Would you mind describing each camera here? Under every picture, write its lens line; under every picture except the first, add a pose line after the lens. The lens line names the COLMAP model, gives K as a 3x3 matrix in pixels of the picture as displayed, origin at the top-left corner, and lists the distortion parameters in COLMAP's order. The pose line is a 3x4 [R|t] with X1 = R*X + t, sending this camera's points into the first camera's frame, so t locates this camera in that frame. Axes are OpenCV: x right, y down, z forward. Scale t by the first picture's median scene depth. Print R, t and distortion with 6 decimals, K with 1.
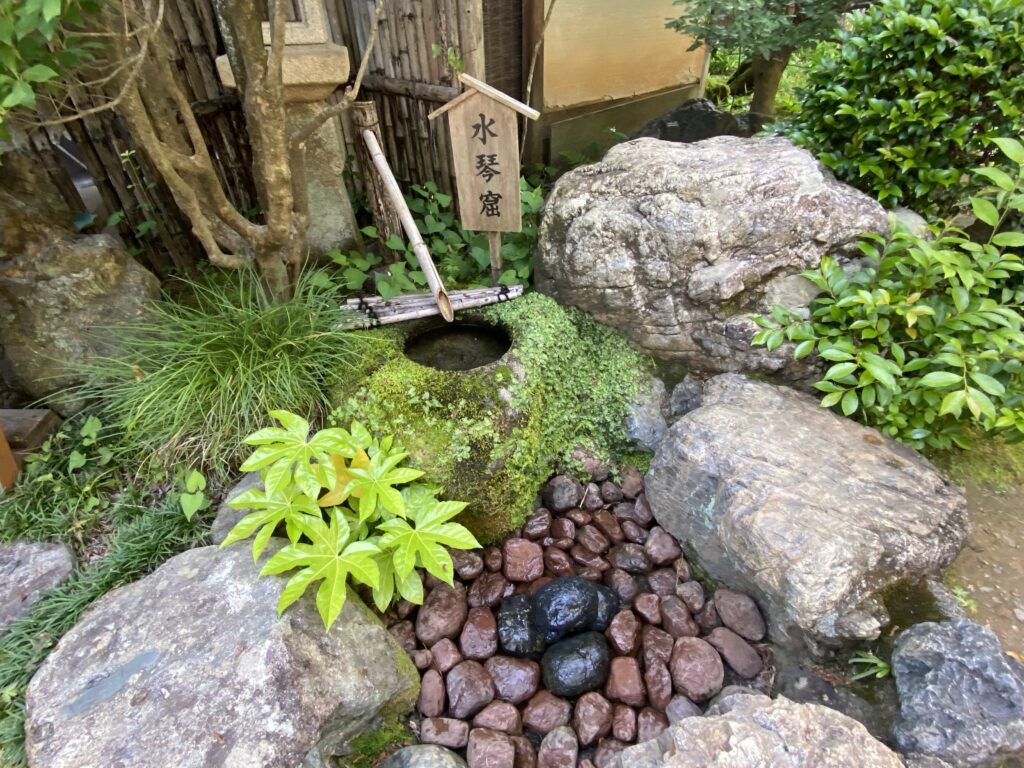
lens RADIAL K [[476.6, 0, 515.0], [0, 476.6, 385.2], [0, 0, 1]] dist [-0.000479, -0.000173]
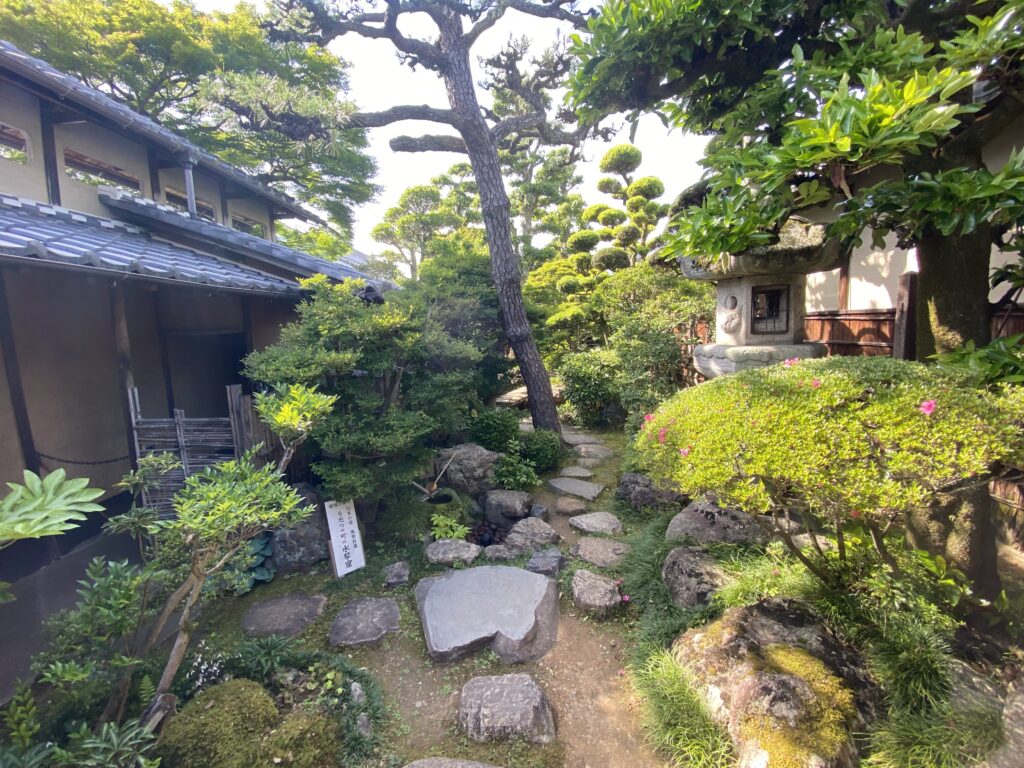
lens RADIAL K [[417.3, 0, 513.4], [0, 417.3, 383.6], [0, 0, 1]] dist [-0.011480, -0.001395]
pose [[0.718919, -0.091070, 0.689102, -2.081299], [0.434868, 0.832328, -0.343686, 0.603816], [-0.542260, 0.546750, 0.637980, -2.306787]]
